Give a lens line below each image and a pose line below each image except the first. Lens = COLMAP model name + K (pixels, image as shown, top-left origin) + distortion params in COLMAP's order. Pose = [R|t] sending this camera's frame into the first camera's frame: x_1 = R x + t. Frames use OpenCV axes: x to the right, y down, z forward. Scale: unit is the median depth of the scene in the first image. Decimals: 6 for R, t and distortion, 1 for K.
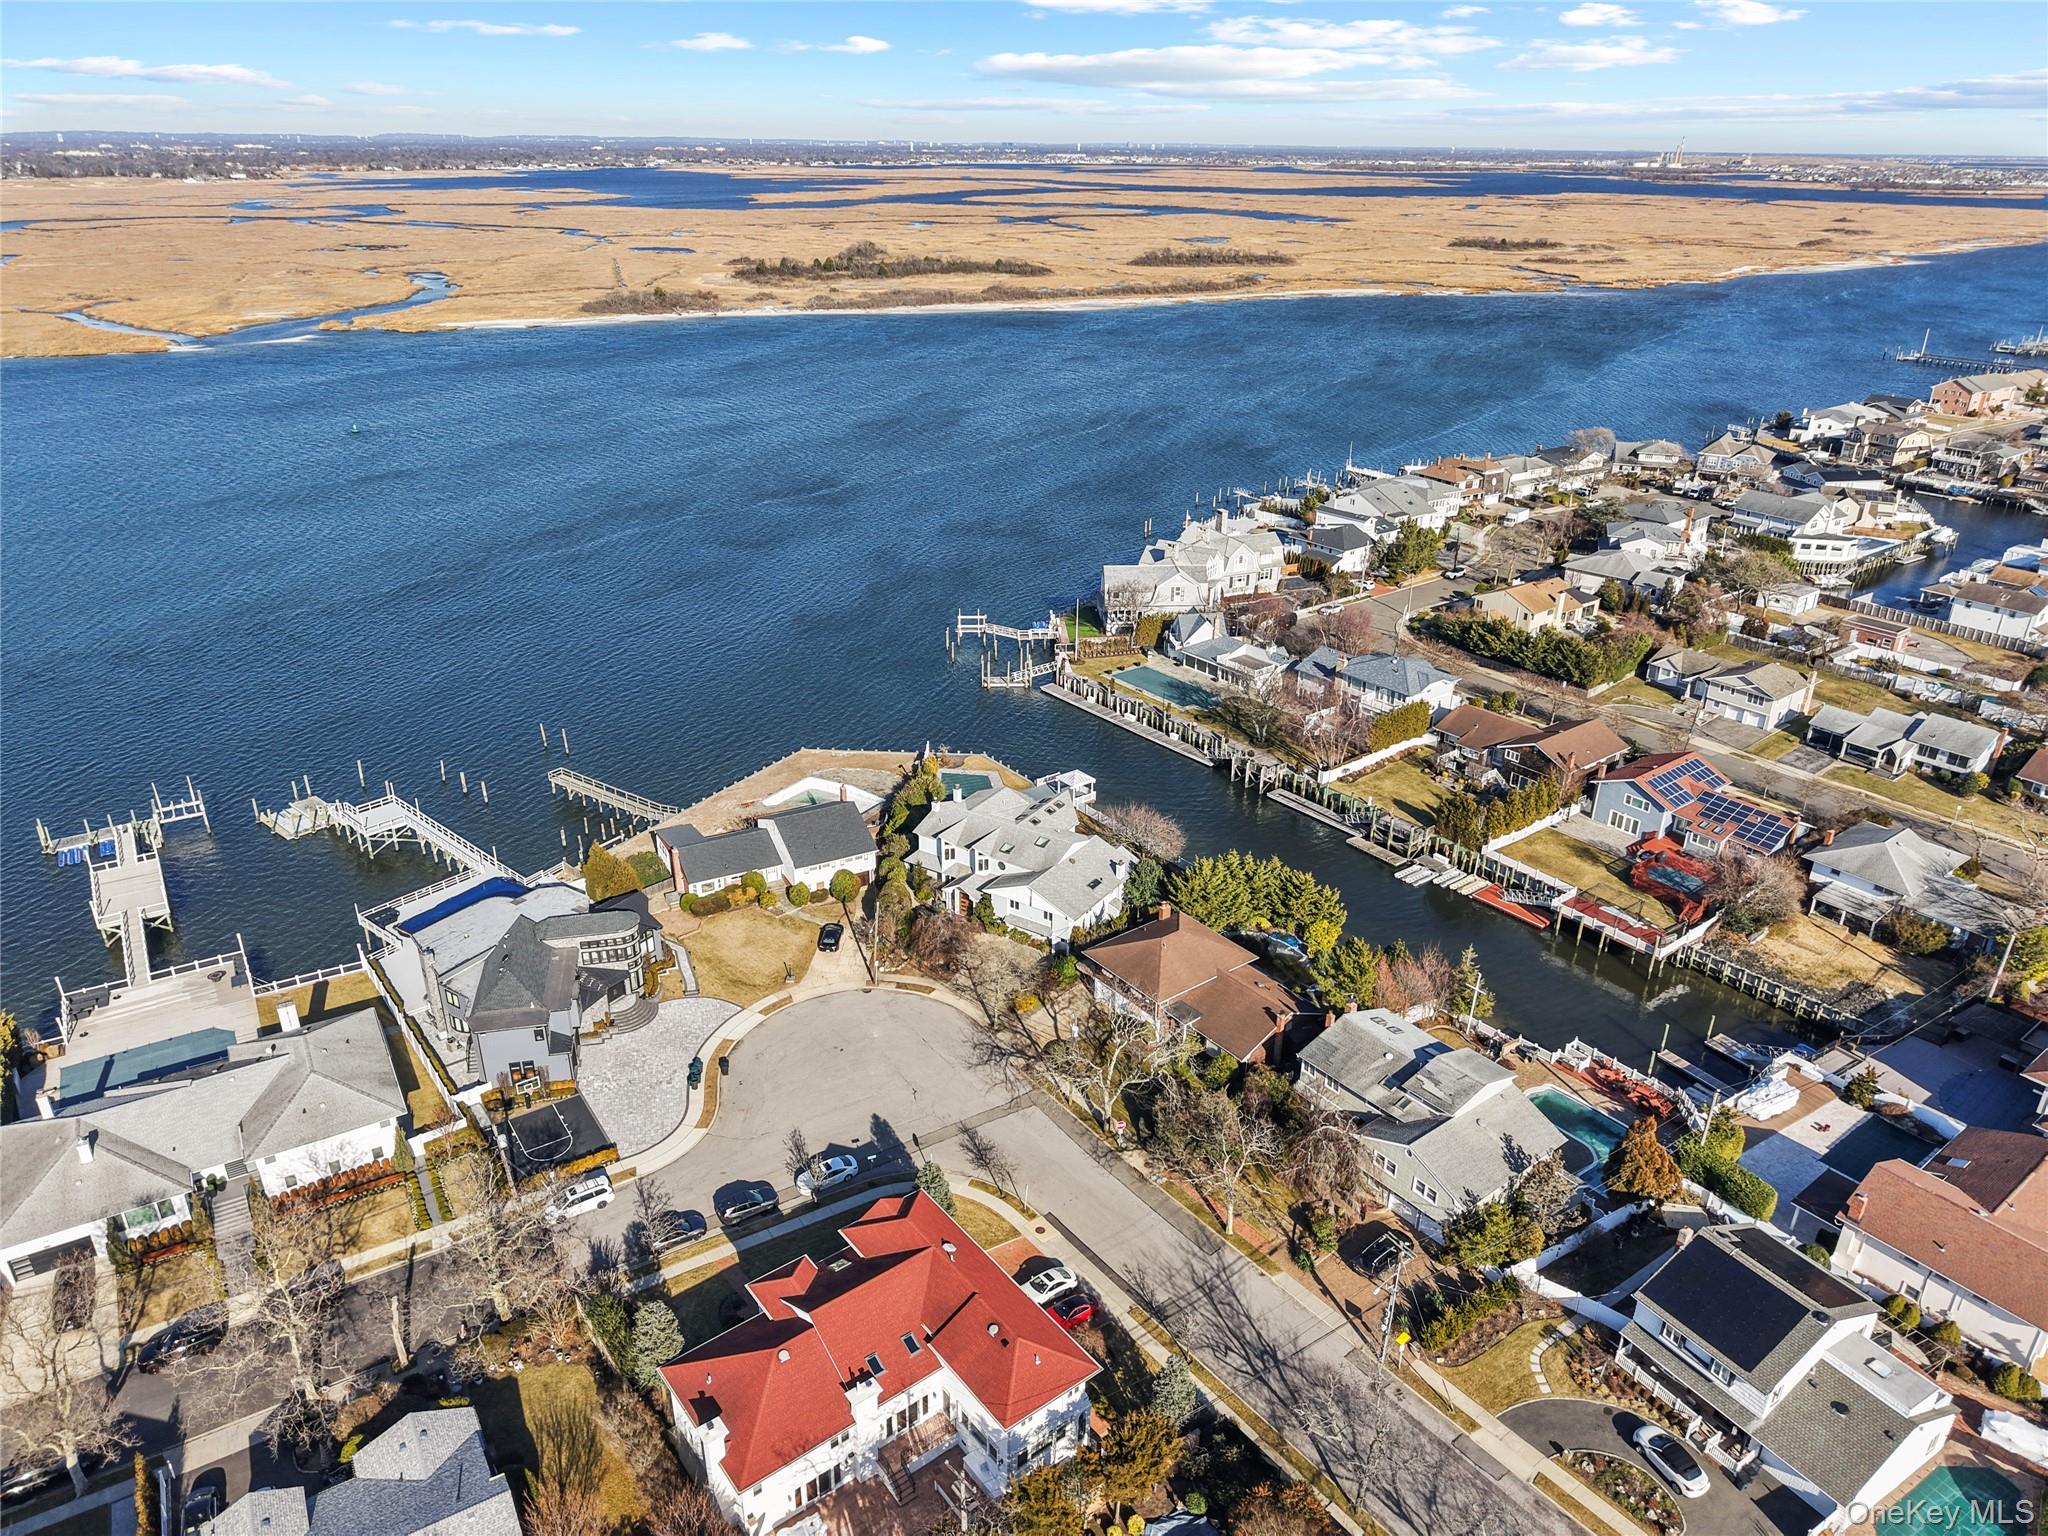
lens RADIAL K [[1372.3, 0, 1024.0], [0, 1372.3, 768.0], [0, 0, 1]] dist [0.037130, -0.052394]
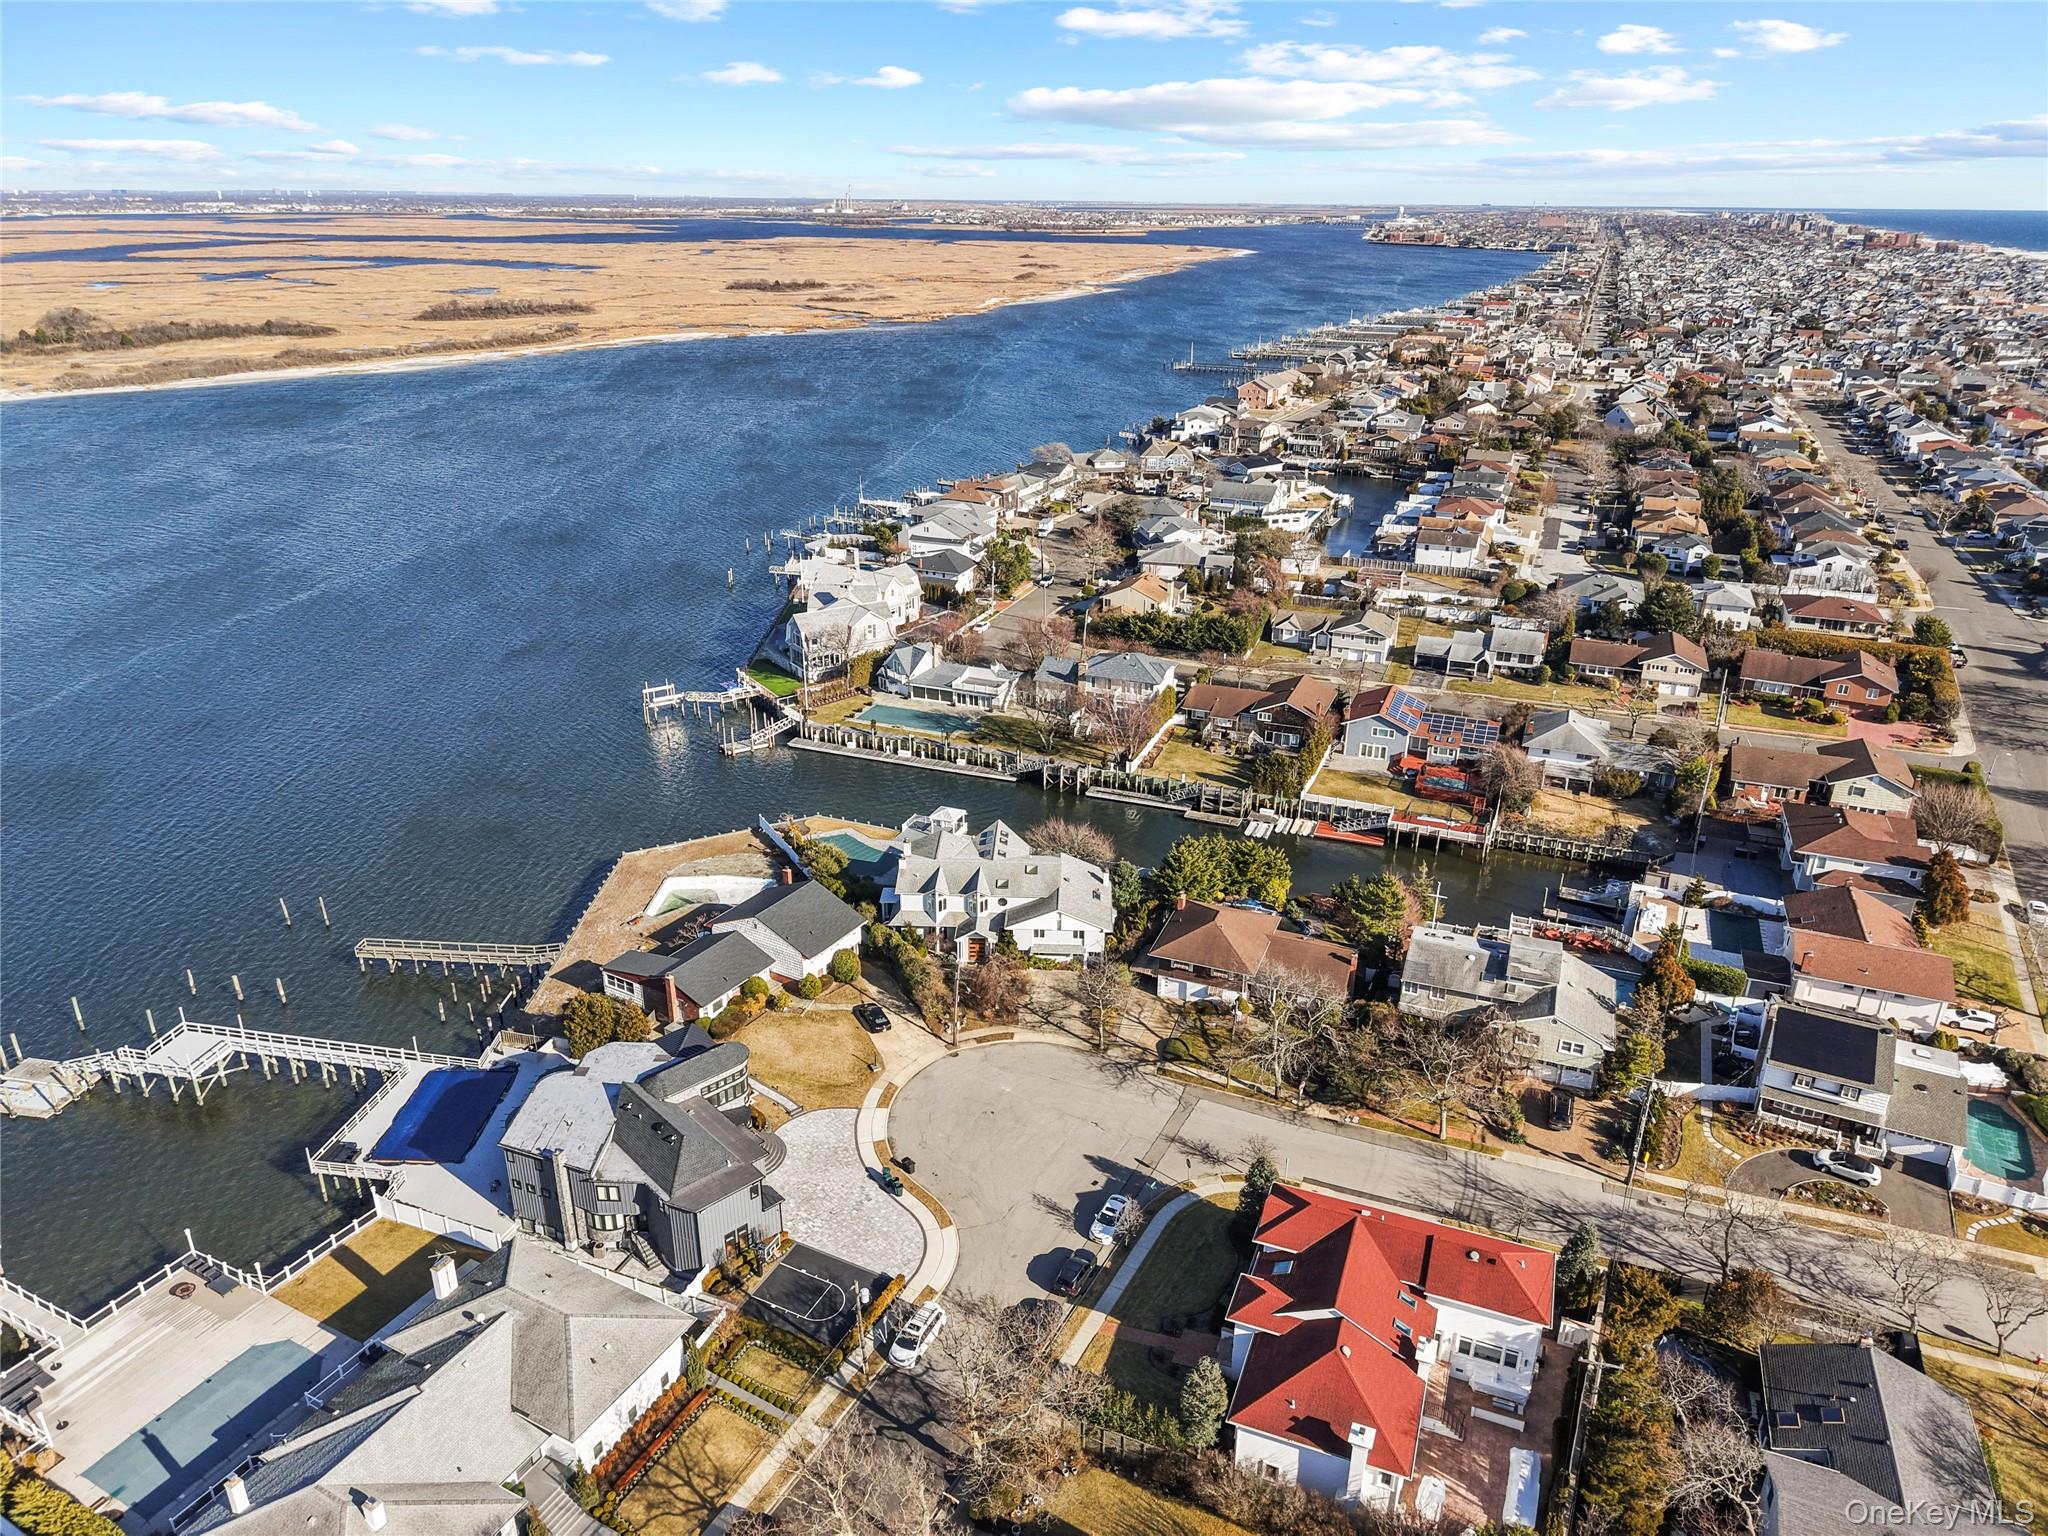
lens RADIAL K [[1372.3, 0, 1024.0], [0, 1372.3, 768.0], [0, 0, 1]] dist [0.037130, -0.052394]
pose [[0.859725, -0.197833, 0.470887, -0.378108], [0.211262, 0.977115, 0.024801, -0.038555], [-0.465017, 0.078159, 0.881845, 0.078233]]
